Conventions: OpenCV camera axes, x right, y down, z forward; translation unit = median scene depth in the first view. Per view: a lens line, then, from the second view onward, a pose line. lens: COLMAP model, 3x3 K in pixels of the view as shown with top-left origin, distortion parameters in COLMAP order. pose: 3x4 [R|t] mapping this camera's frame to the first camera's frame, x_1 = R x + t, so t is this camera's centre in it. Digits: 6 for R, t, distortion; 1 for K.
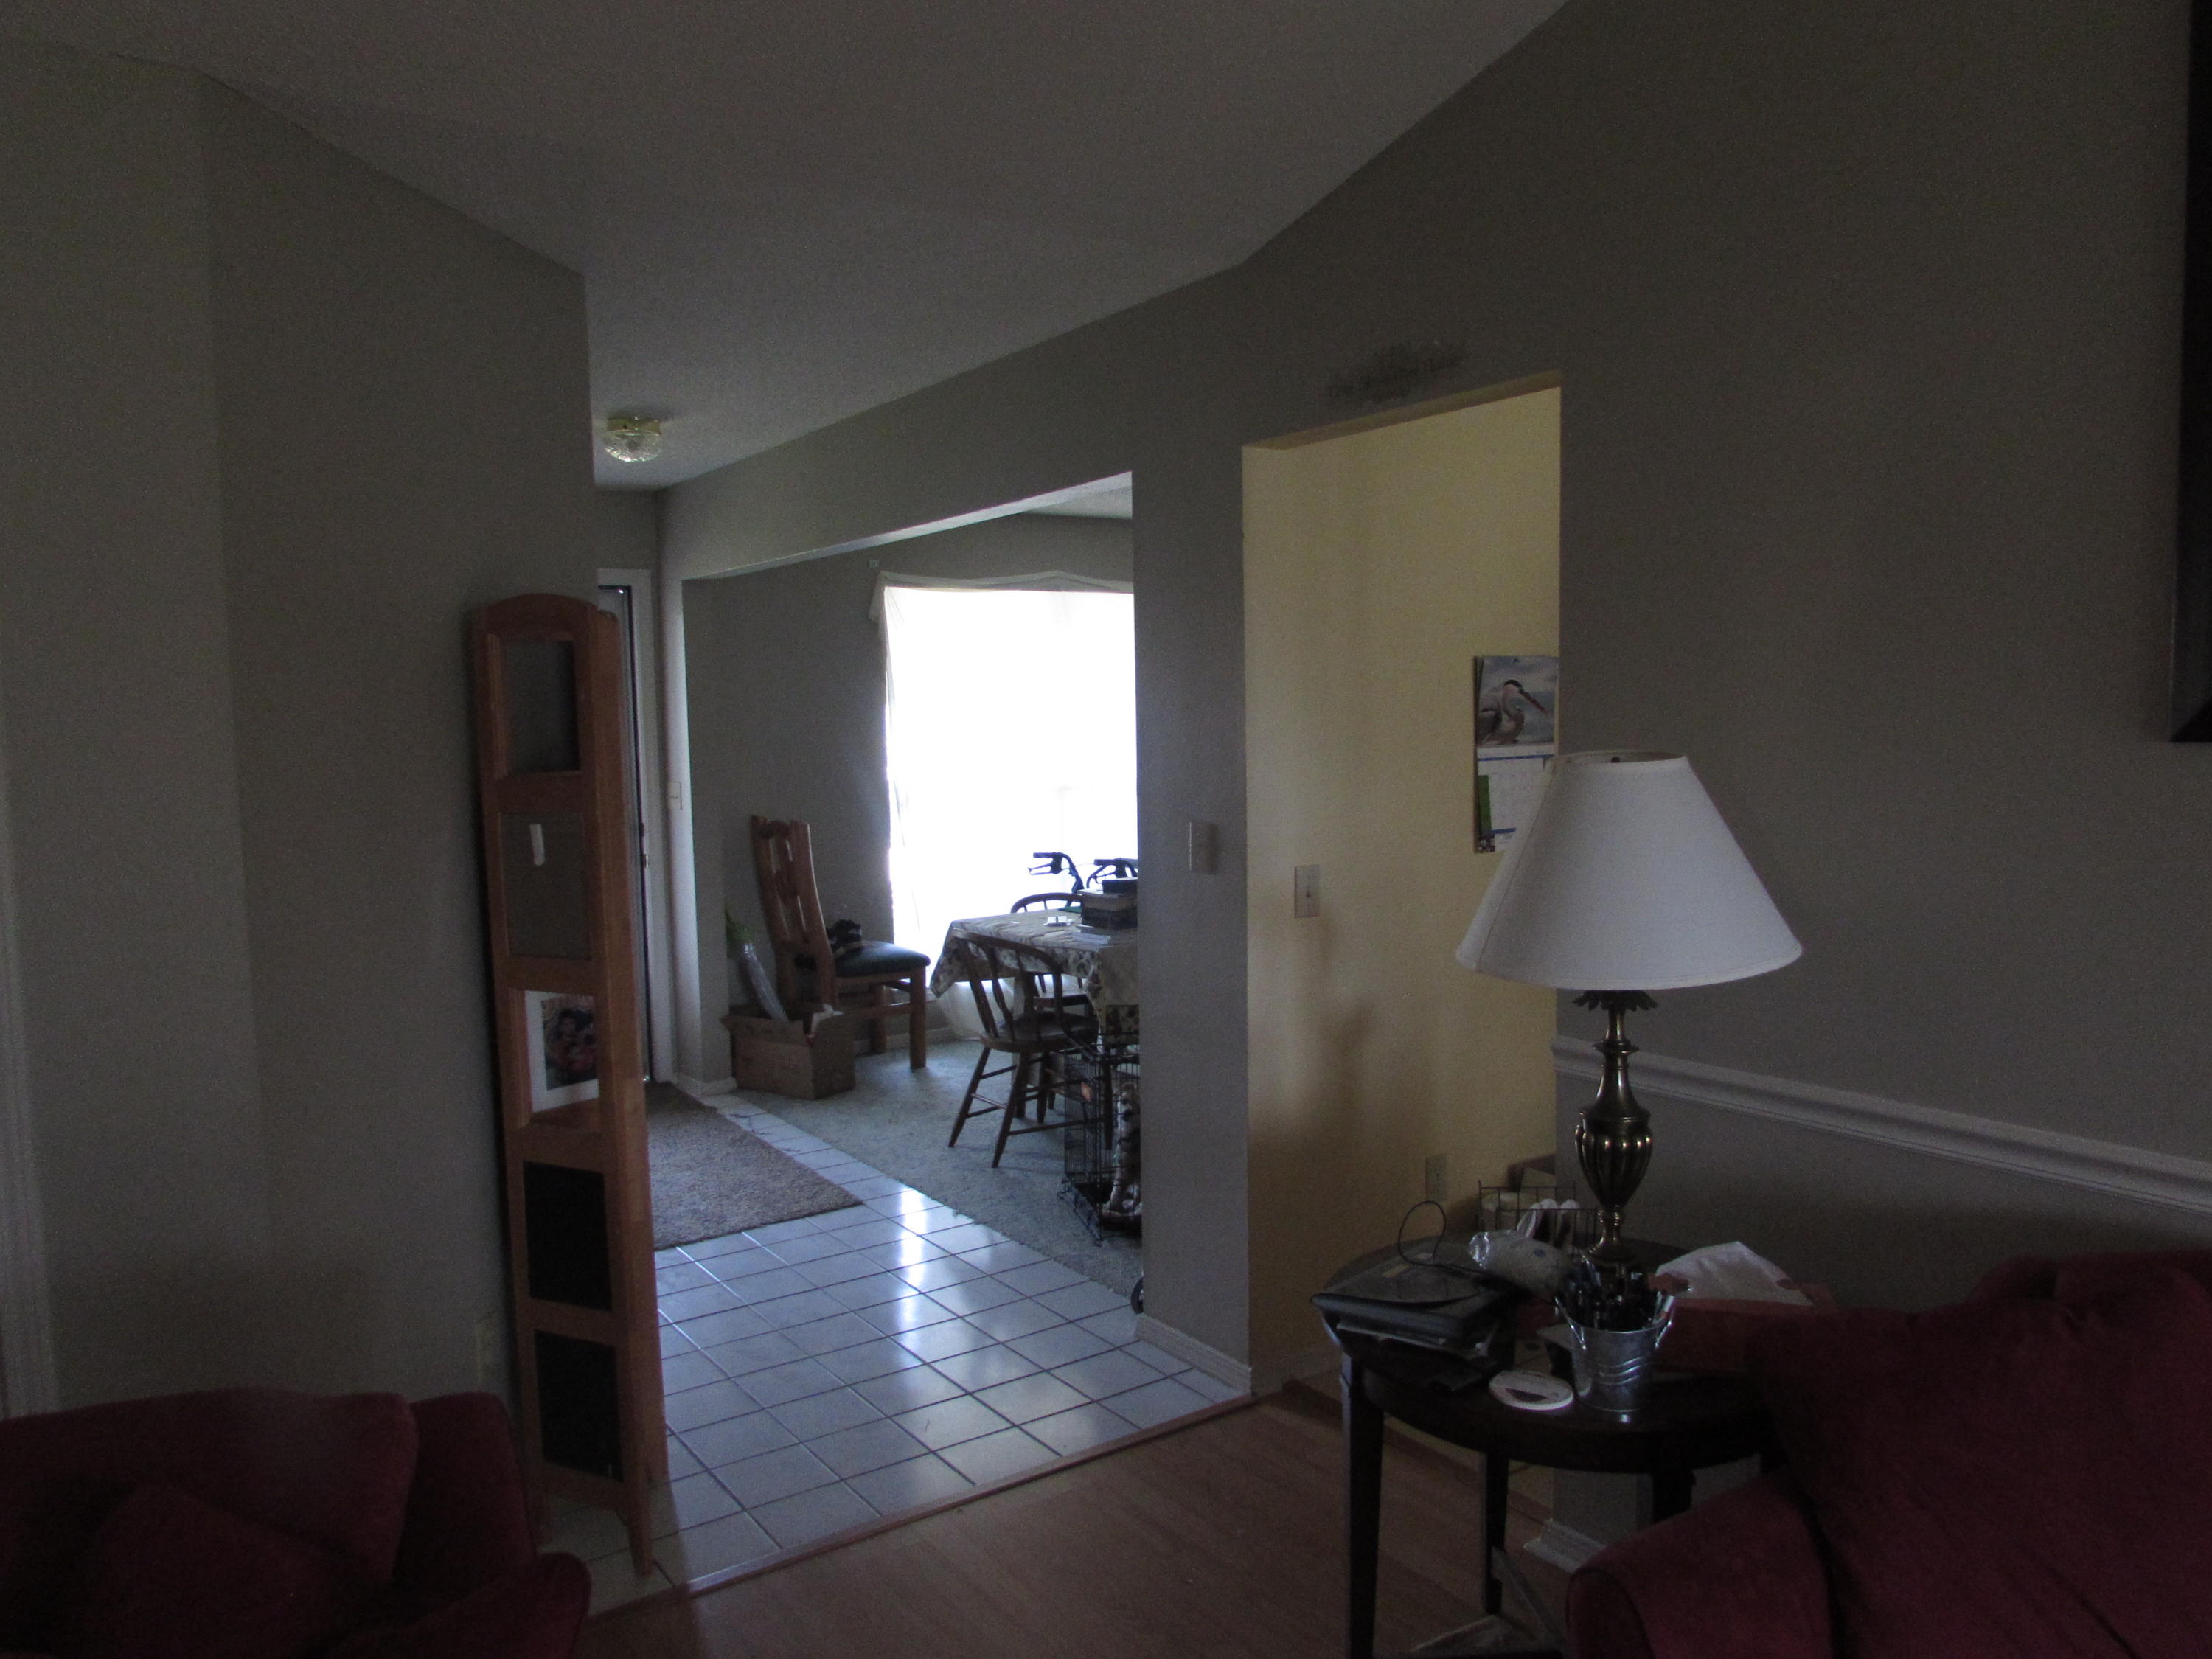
lens RADIAL K [[1531.1, 0, 1108.9], [0, 1531.1, 832.0], [0, 0, 1]] dist [-0.034138, 0.006282]
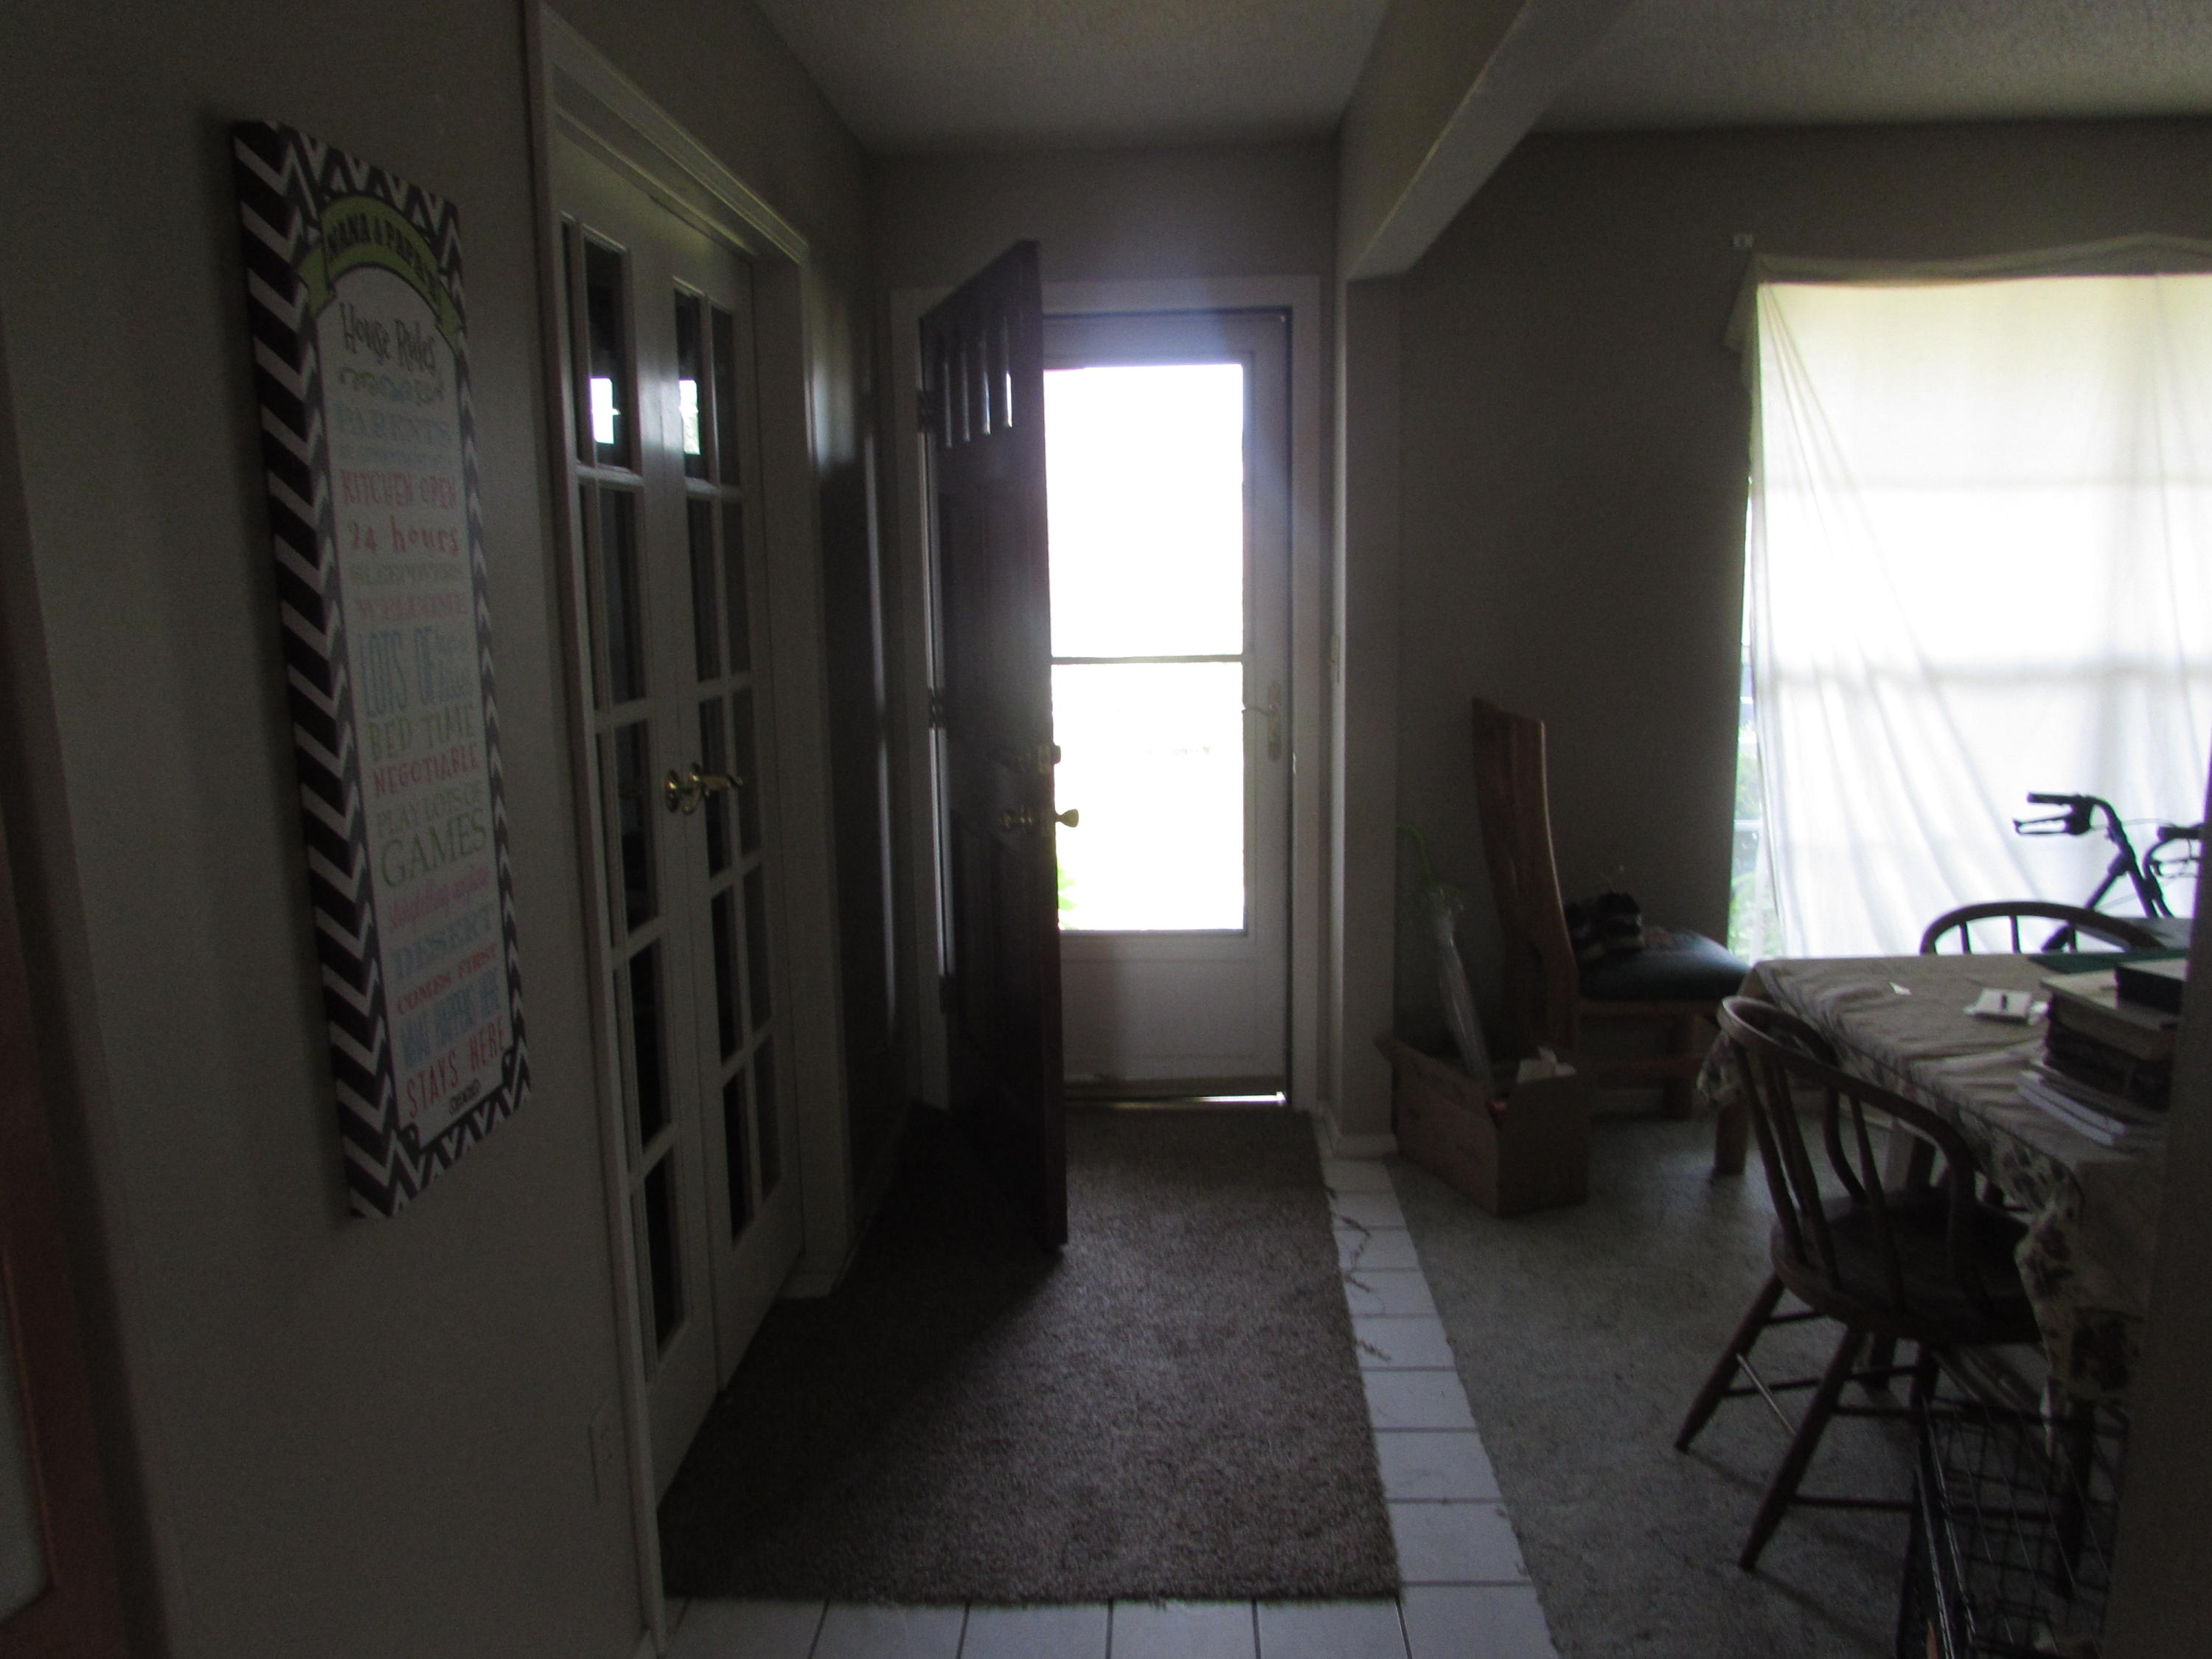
lens RADIAL K [[1543.8, 0, 1106.0], [0, 1543.8, 829.5], [0, 0, 1]] dist [-0.063657, 0.047445]
pose [[0.795302, 0.109217, -0.596294, 0.012107], [-0.044980, 0.991557, 0.121621, -0.026862], [0.604542, -0.069904, 0.793500, 0.463976]]
